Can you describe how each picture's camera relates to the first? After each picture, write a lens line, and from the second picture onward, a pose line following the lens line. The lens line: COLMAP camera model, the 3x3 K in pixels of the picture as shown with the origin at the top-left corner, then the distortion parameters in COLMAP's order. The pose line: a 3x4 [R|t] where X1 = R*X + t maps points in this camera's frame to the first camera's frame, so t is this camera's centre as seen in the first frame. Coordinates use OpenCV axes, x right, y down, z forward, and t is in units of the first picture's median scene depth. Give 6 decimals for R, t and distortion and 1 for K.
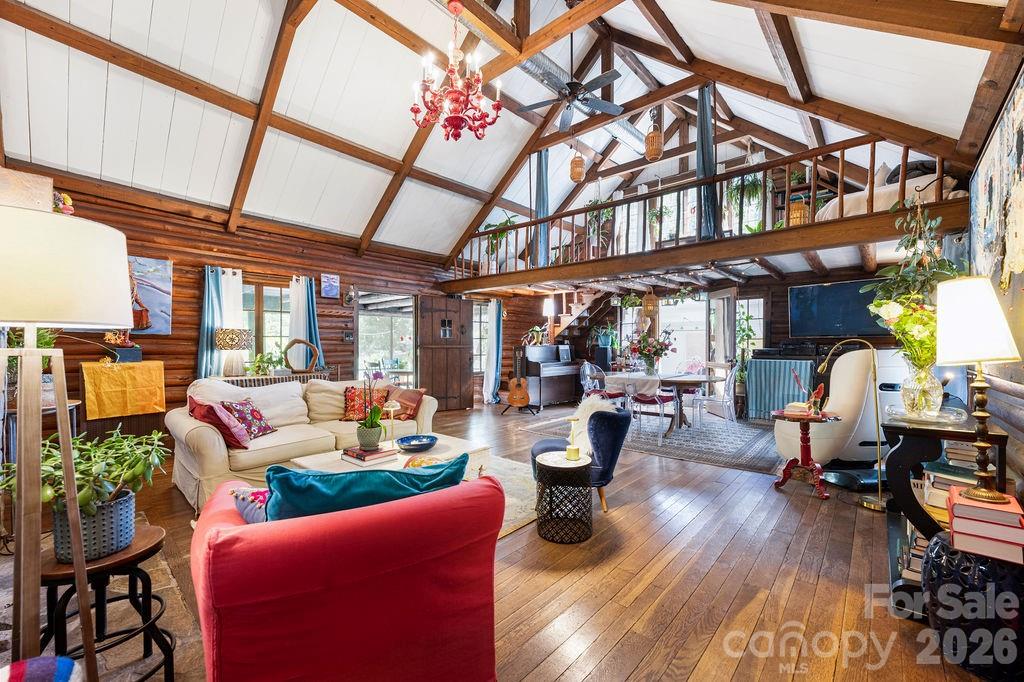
lens RADIAL K [[408.8, 0, 510.9], [0, 408.8, 344.6], [0, 0, 1]] dist [-0.007848, 0.000897]
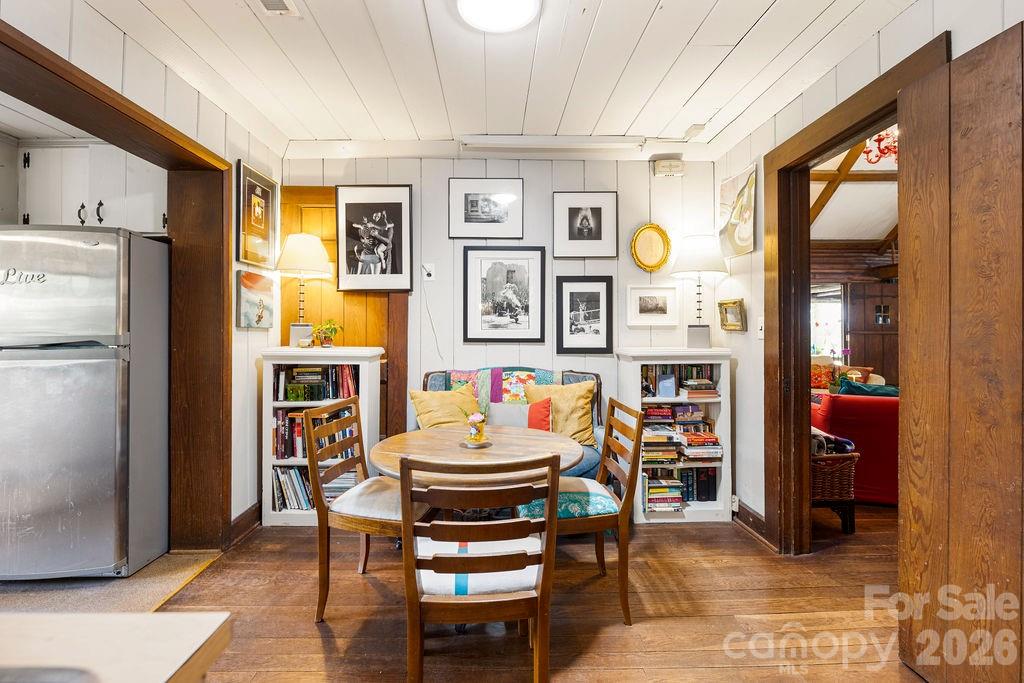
lens RADIAL K [[444.5, 0, 510.1], [0, 444.5, 331.7], [0, 0, 1]] dist [0.000886, -0.000521]
pose [[0.693302, -0.005356, -0.720627, -0.007181], [0.004303, 0.999985, -0.003292, 0.002597], [0.720635, -0.000818, 0.693315, -0.391952]]
